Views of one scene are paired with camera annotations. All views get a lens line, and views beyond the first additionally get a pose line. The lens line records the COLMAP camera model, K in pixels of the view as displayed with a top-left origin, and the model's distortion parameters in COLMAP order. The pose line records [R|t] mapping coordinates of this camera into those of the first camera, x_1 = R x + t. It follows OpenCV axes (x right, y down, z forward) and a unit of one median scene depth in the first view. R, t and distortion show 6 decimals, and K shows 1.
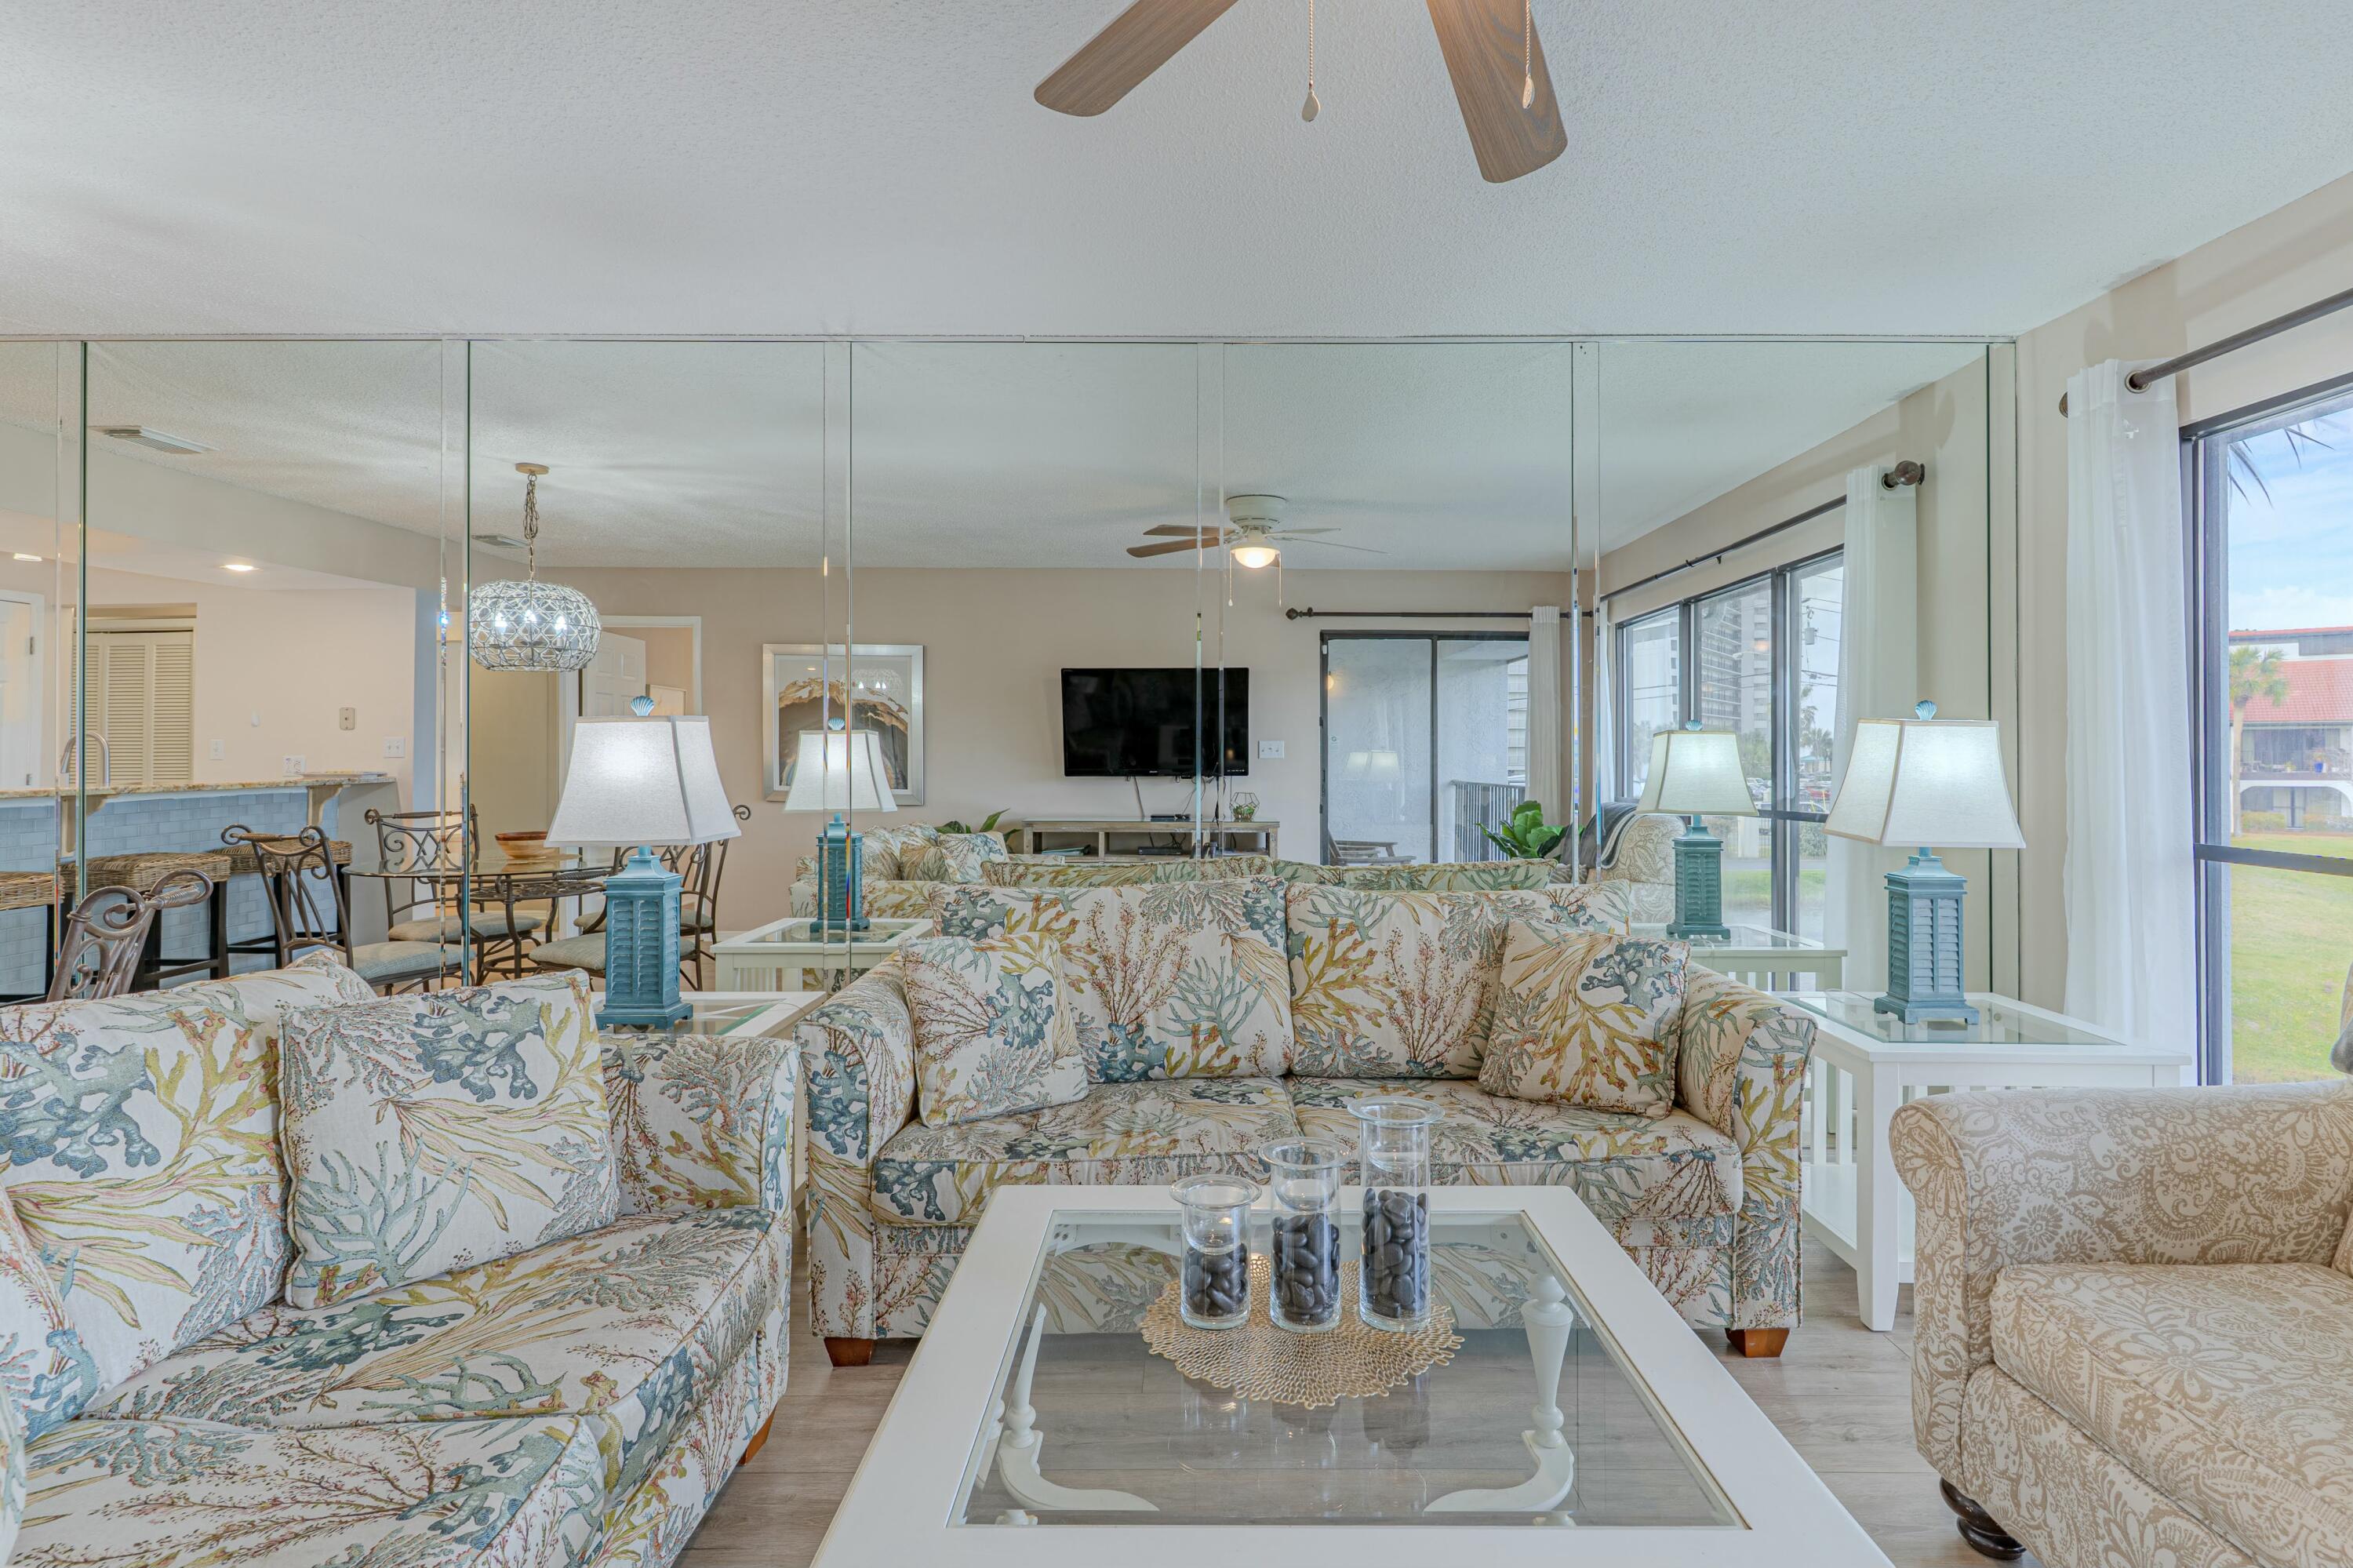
lens RADIAL K [[1162.5, 0, 1204.9], [0, 1162.5, 756.2], [0, 0, 1]] dist [0.002928, -0.000791]
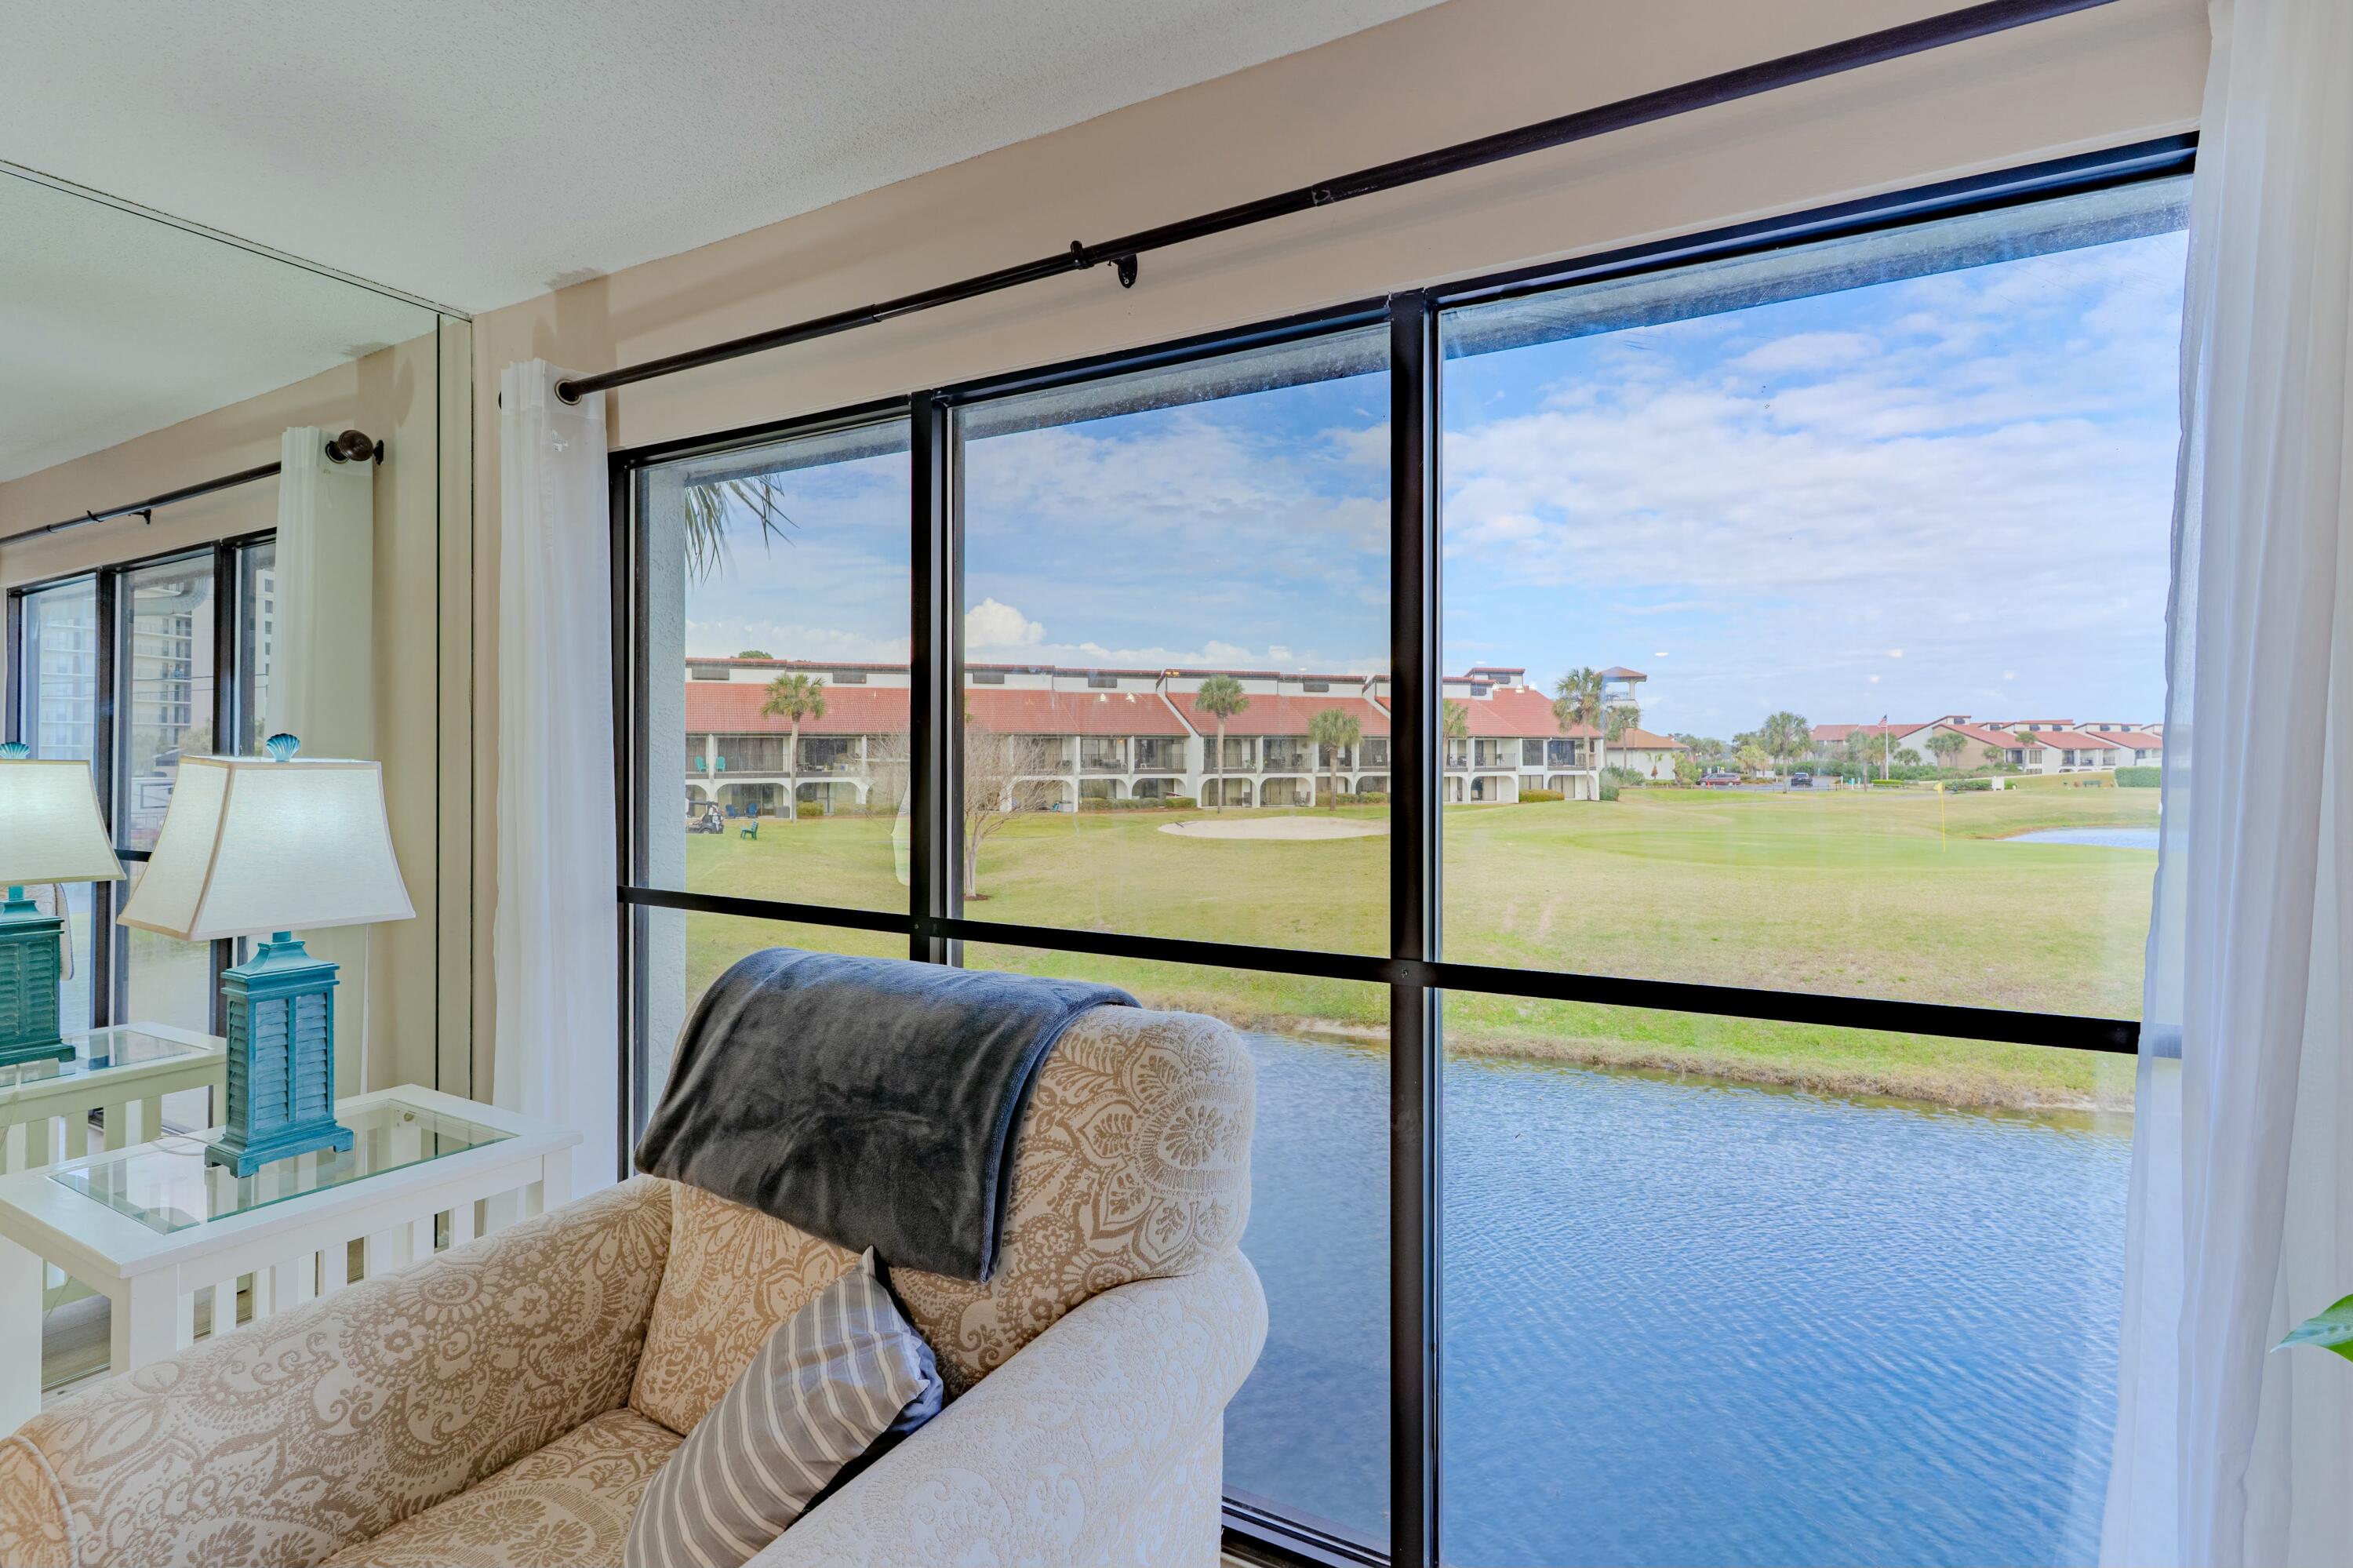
lens RADIAL K [[1162.5, 0, 1133.7], [0, 1162.5, 734.0], [0, 0, 1]] dist [0.002928, -0.000791]
pose [[0.536164, 0.020167, 0.843873, 0.269117], [-0.003842, 0.999762, -0.021452, -0.032289], [-0.844105, 0.008260, 0.536114, 0.129333]]
